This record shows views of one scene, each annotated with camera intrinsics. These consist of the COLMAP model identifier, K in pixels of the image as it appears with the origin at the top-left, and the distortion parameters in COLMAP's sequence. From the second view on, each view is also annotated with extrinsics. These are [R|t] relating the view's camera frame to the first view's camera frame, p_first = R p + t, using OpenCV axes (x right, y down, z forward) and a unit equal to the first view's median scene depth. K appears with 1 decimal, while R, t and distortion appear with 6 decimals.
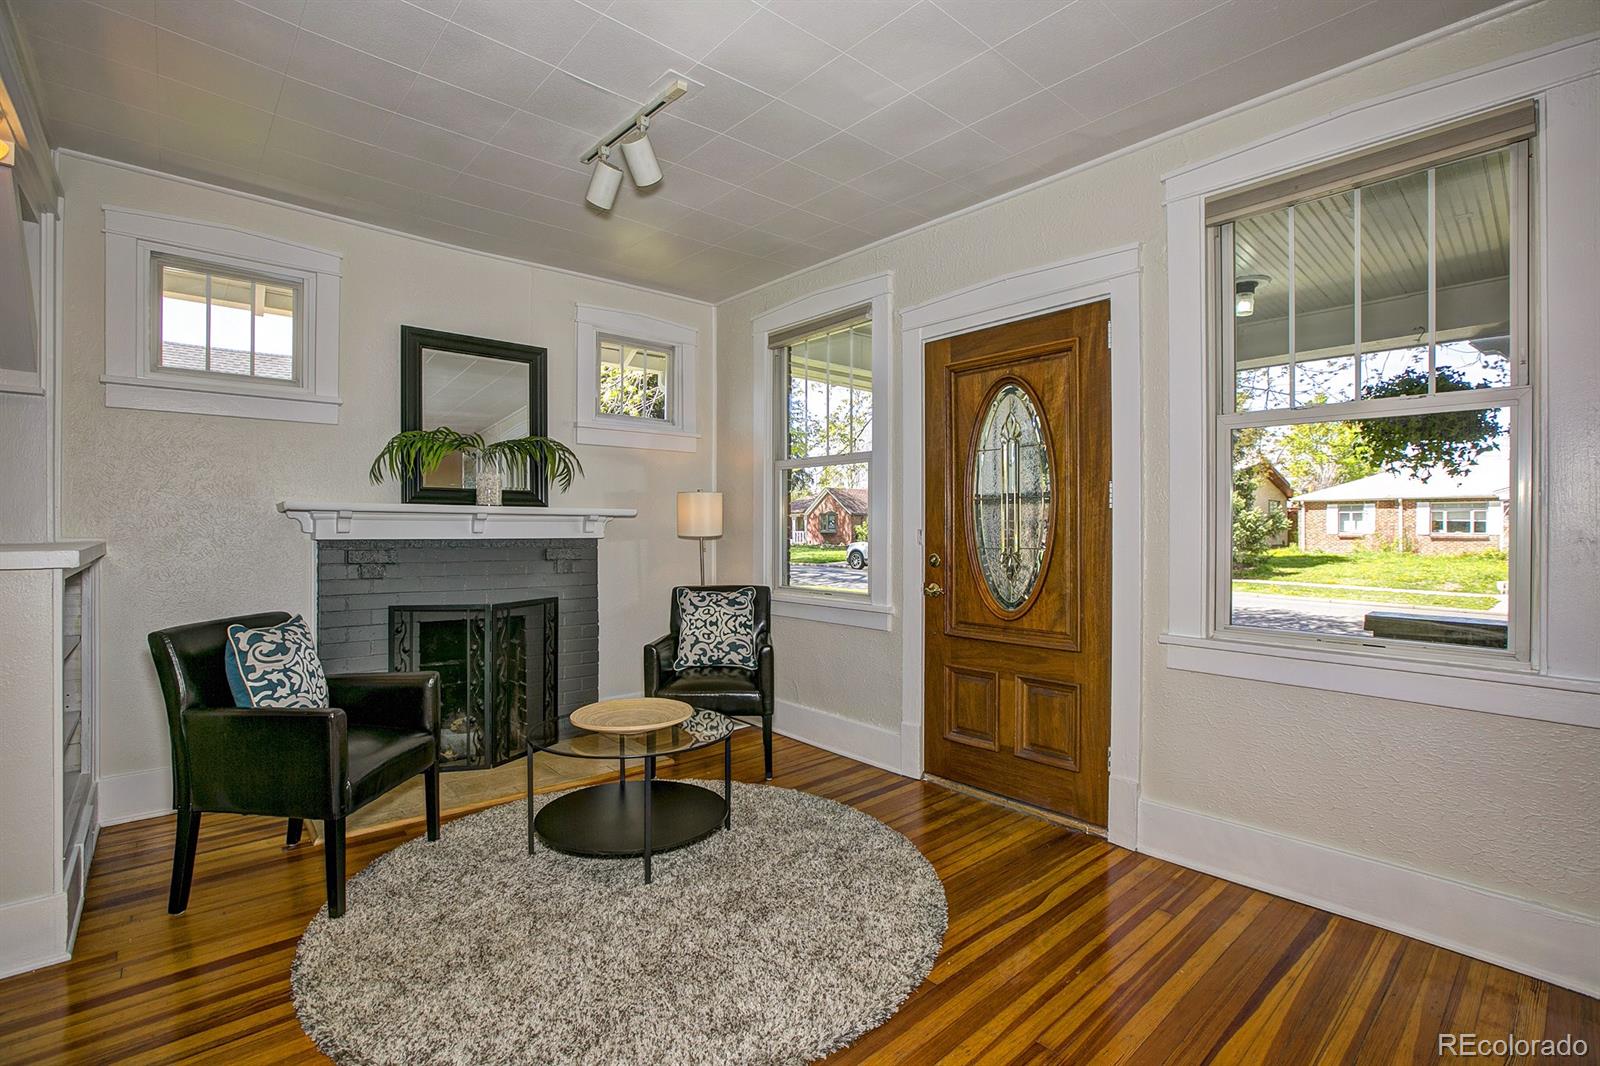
lens RADIAL K [[729.3, 0, 803.9], [0, 729.3, 528.8], [0, 0, 1]] dist [-0.053187, 0.019190]
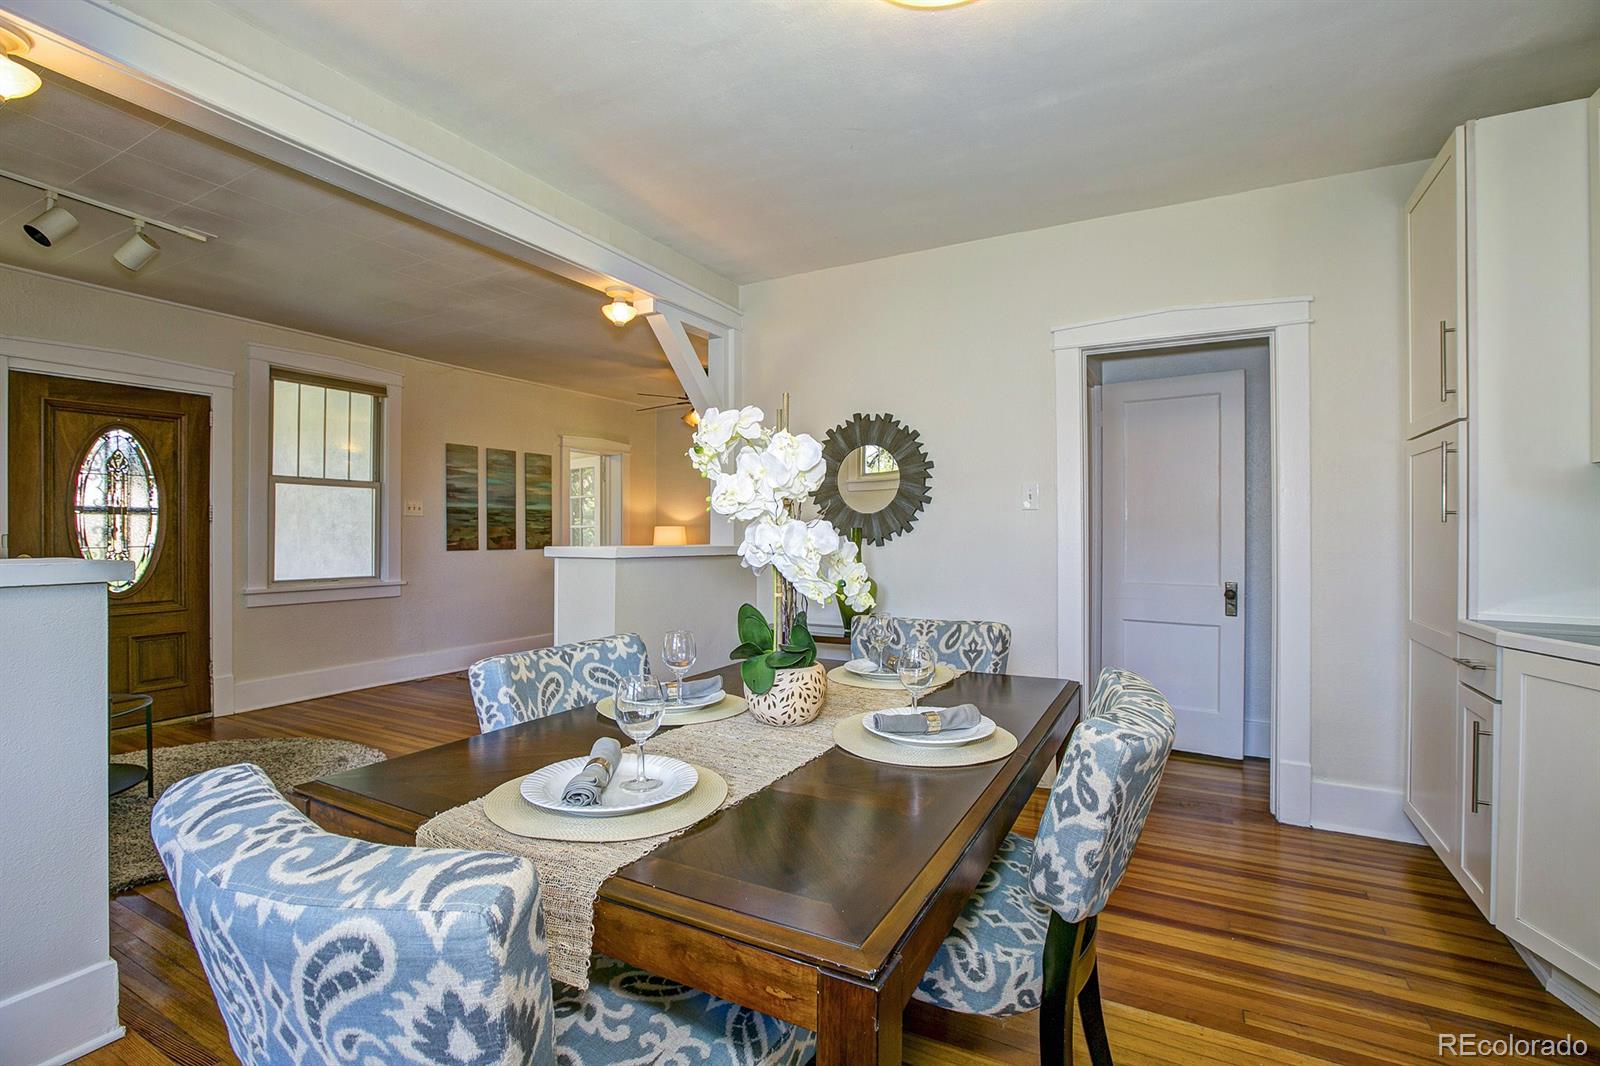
lens RADIAL K [[729.3, 0, 803.9], [0, 729.3, 528.8], [0, 0, 1]] dist [-0.053187, 0.019190]
pose [[-0.328300, 0.000779, 0.944573, -1.299775], [0.001294, 0.999999, -0.000375, -0.005148], [-0.944573, 0.001099, -0.328300, 0.190277]]
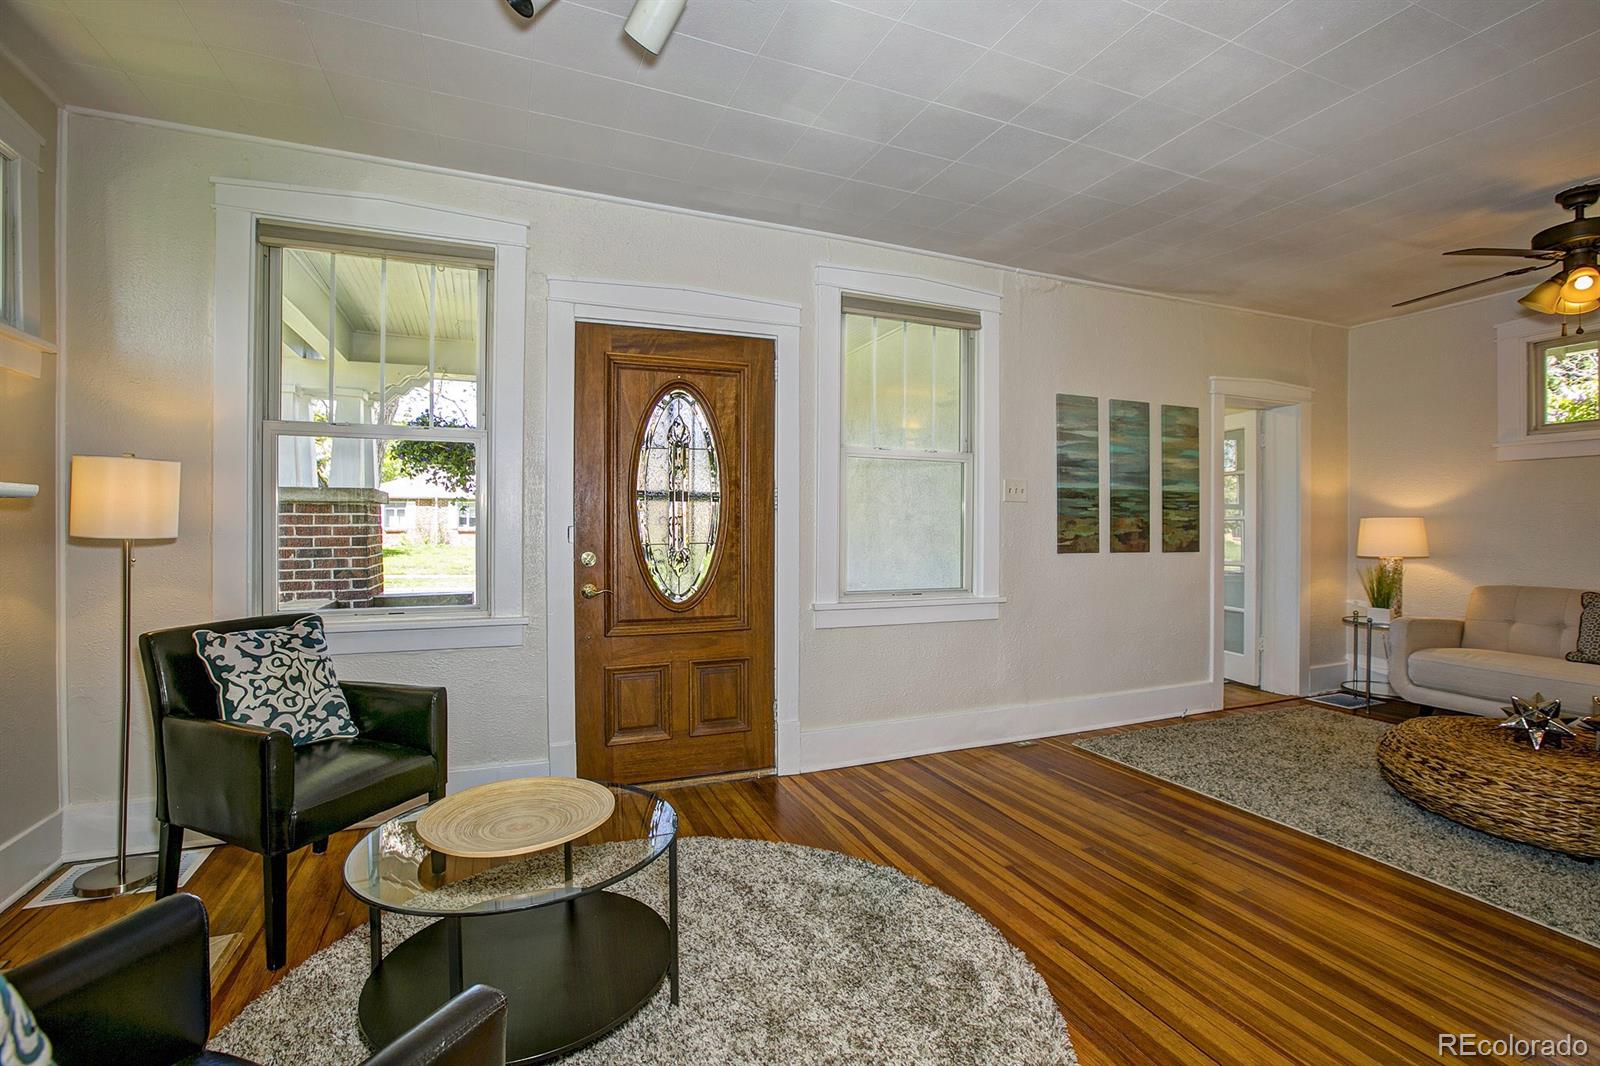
lens RADIAL K [[729.3, 0, 803.9], [0, 729.3, 528.8], [0, 0, 1]] dist [-0.053187, 0.019190]
pose [[0.335876, -0.006539, 0.941884, -0.603403], [-0.000394, 0.999975, 0.007083, -0.001910], [-0.941906, -0.002750, 0.335865, 0.433637]]
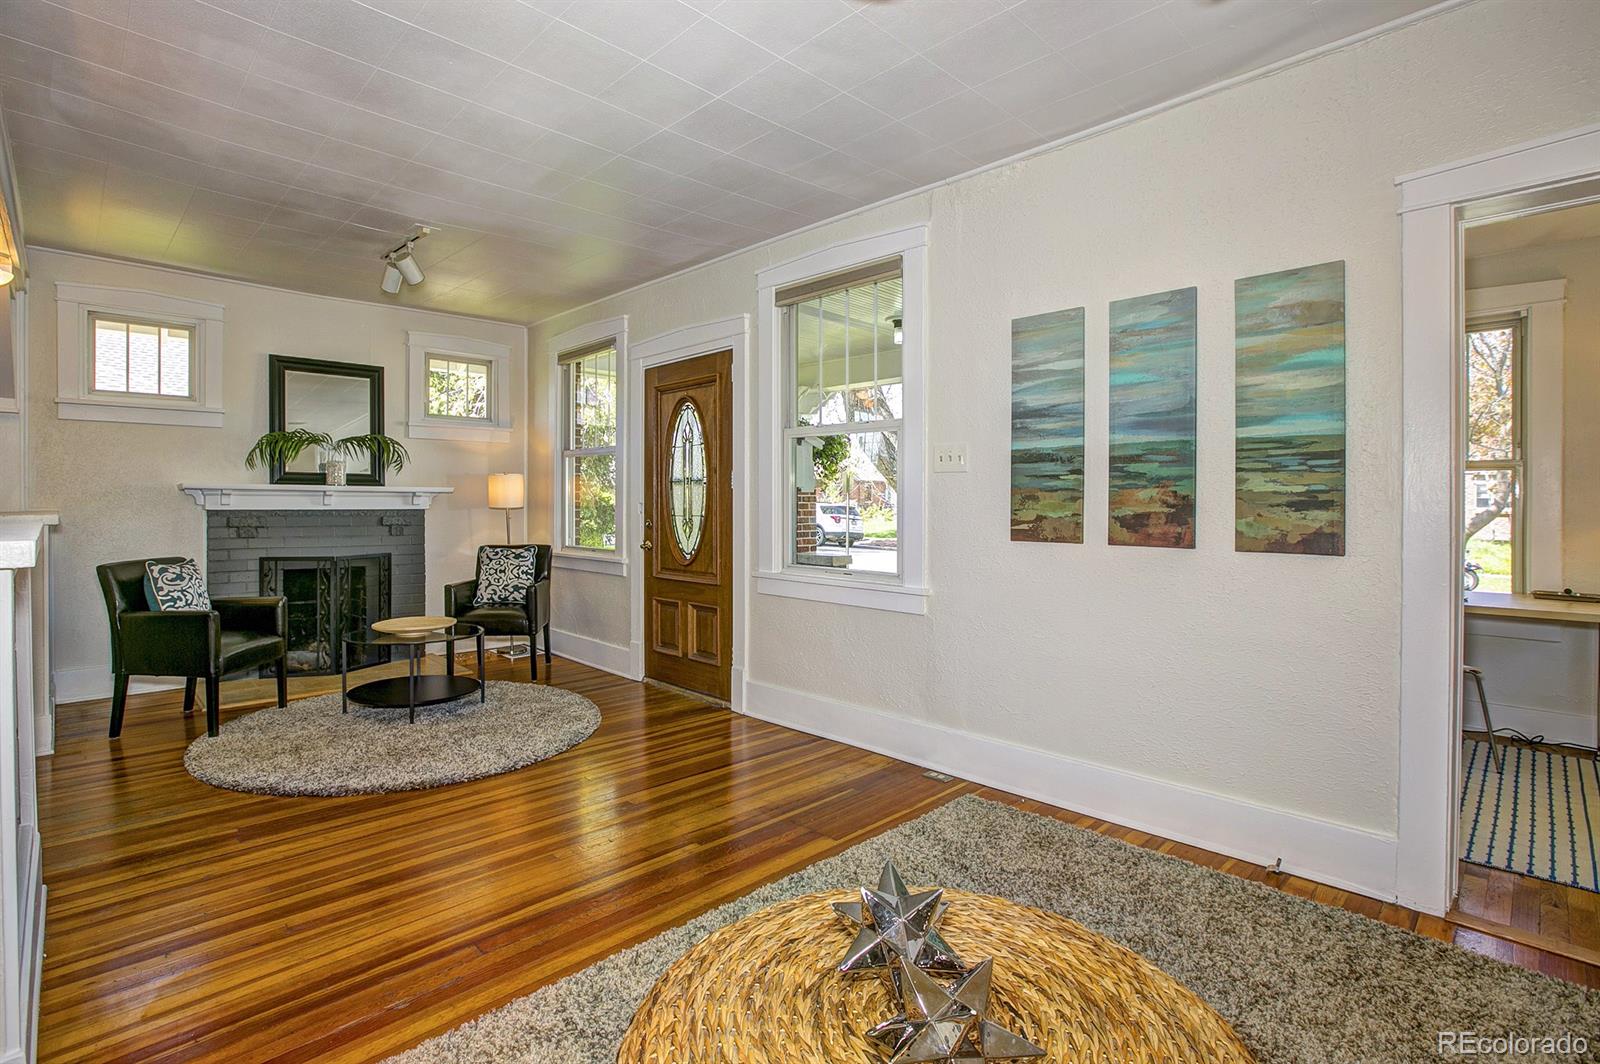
lens RADIAL K [[759.0, 0, 751.4], [0, 759.0, 505.5], [0, 0, 1]] dist [-0.025630, 0.001256]
pose [[0.999905, -0.000565, 0.013791, 0.358551], [0.000523, 0.999995, 0.003017, 0.002339], [-0.013792, -0.003010, 0.999900, -0.474447]]
